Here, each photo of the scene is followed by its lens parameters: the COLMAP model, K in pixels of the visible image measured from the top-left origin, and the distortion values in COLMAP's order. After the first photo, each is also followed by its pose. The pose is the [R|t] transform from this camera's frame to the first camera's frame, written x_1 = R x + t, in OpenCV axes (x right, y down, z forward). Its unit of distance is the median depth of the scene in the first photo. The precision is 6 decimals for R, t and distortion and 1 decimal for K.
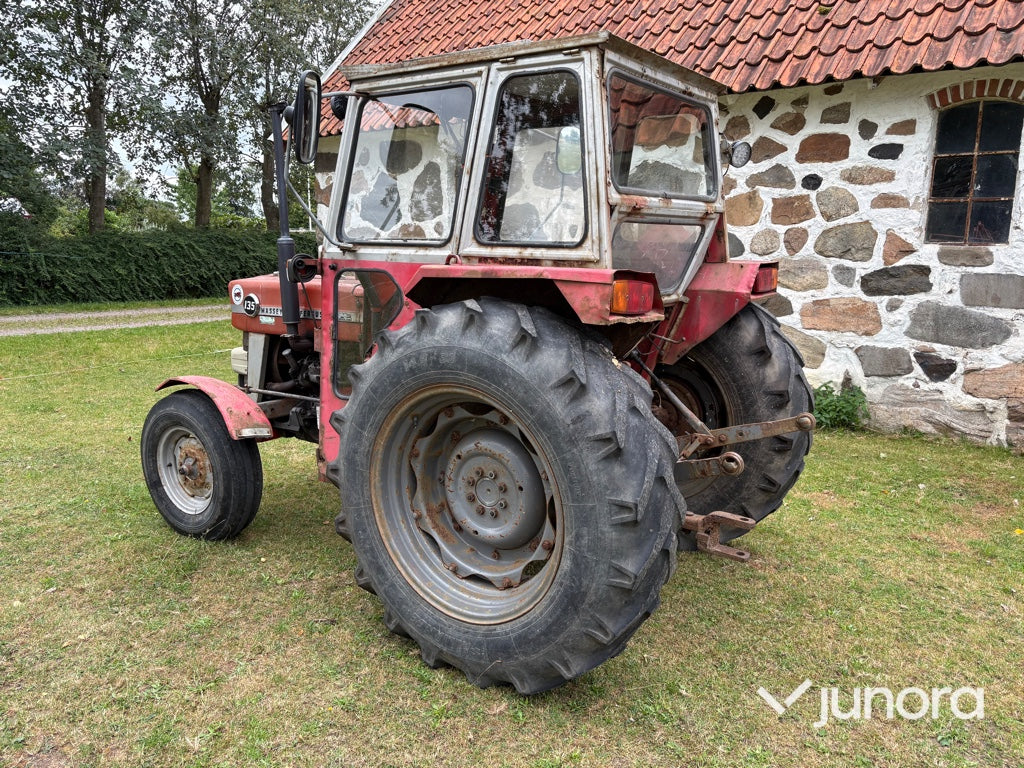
lens RADIAL K [[773.1, 0, 512.0], [0, 773.1, 384.0], [0, 0, 1]] dist [0.051581, -0.060144]
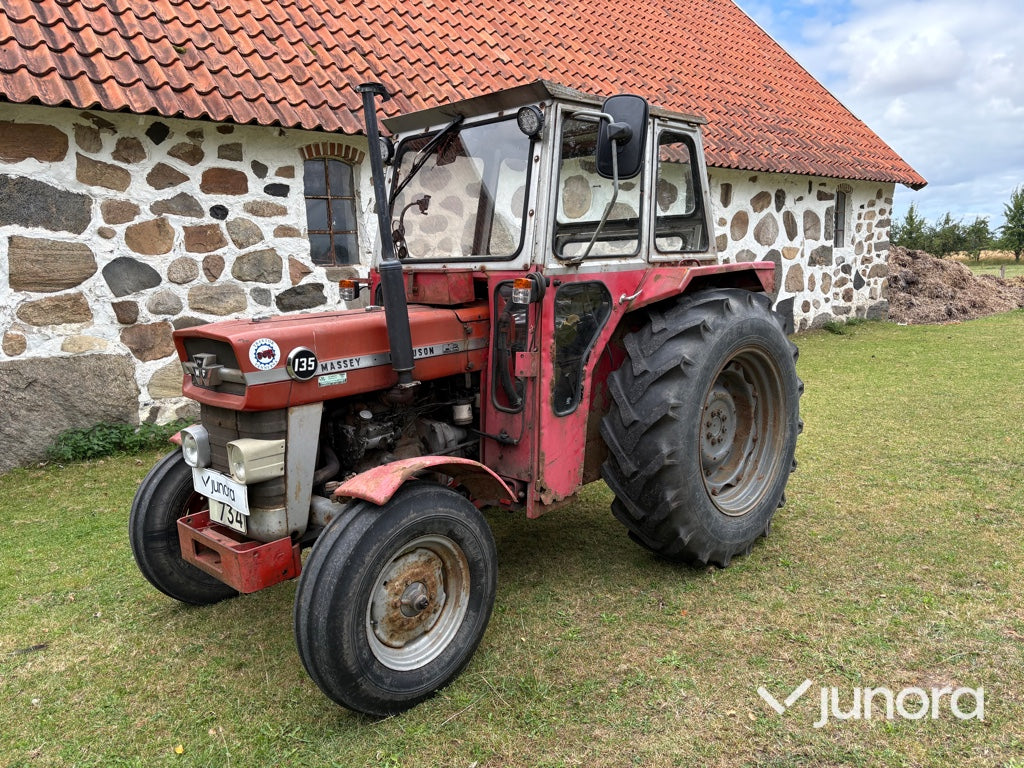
lens RADIAL K [[773.1, 0, 512.0], [0, 773.1, 384.0], [0, 0, 1]] dist [0.051581, -0.060144]
pose [[0.166105, -0.171479, 0.971084, -1.163650], [0.220367, 0.966315, 0.132943, -0.163107], [-0.961170, 0.191912, 0.198298, 0.852297]]
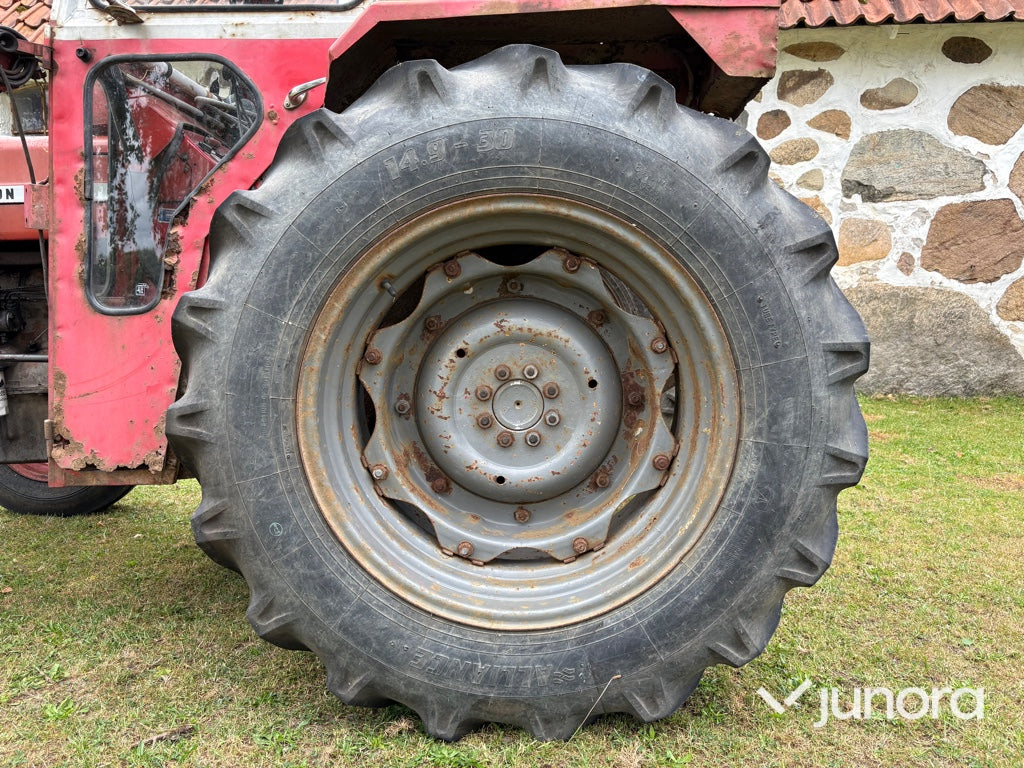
lens RADIAL K [[773.1, 0, 512.0], [0, 773.1, 384.0], [0, 0, 1]] dist [0.051581, -0.060144]
pose [[0.829601, -0.082877, 0.552172, -0.288399], [0.118369, 0.992550, -0.028867, 0.112831], [-0.545666, 0.089308, 0.833230, 0.411443]]
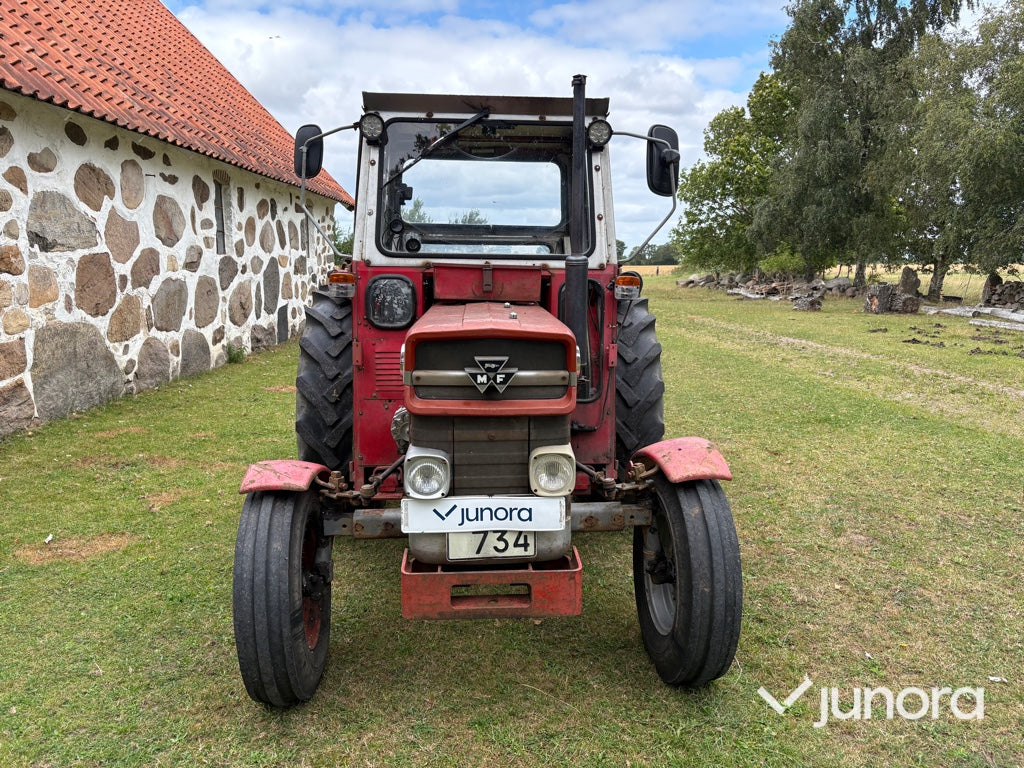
lens RADIAL K [[773.1, 0, 512.0], [0, 773.1, 384.0], [0, 0, 1]] dist [0.051581, -0.060144]
pose [[-0.627597, -0.137916, 0.766225, -0.952869], [0.130044, 0.951786, 0.277833, -0.324274], [-0.767600, 0.274010, -0.579403, 1.724671]]
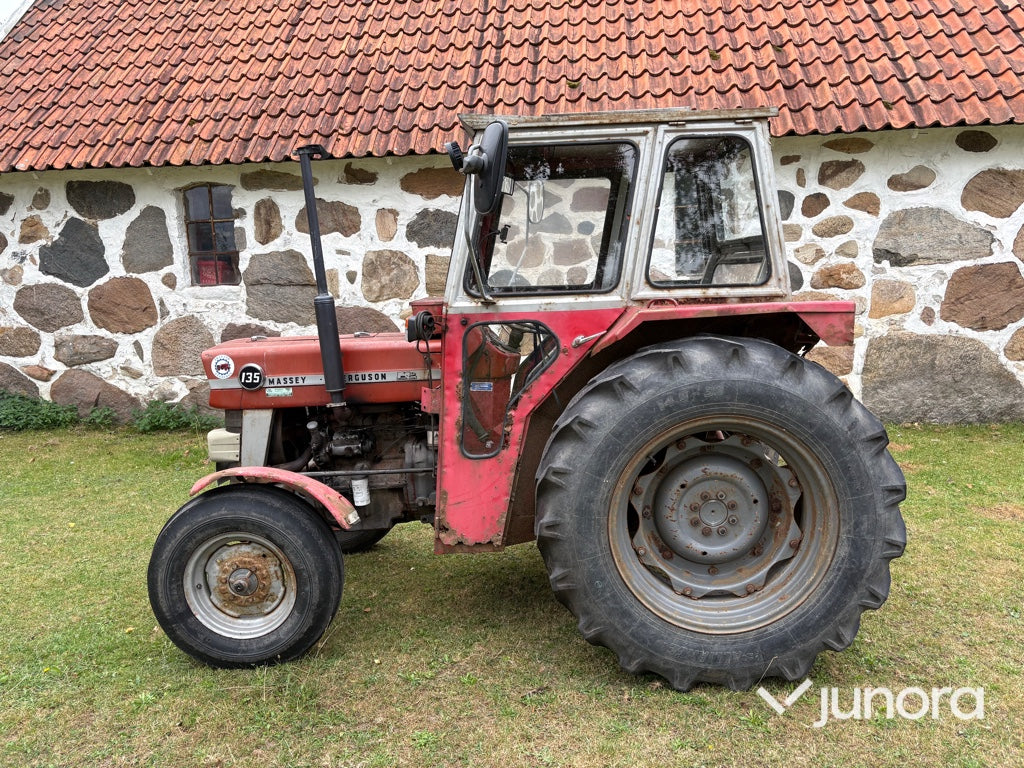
lens RADIAL K [[773.1, 0, 512.0], [0, 773.1, 384.0], [0, 0, 1]] dist [0.051581, -0.060144]
pose [[0.841241, -0.114169, 0.528469, -0.663531], [0.142312, 0.989740, -0.012718, -0.052423], [-0.521595, 0.085906, 0.848857, 0.165620]]
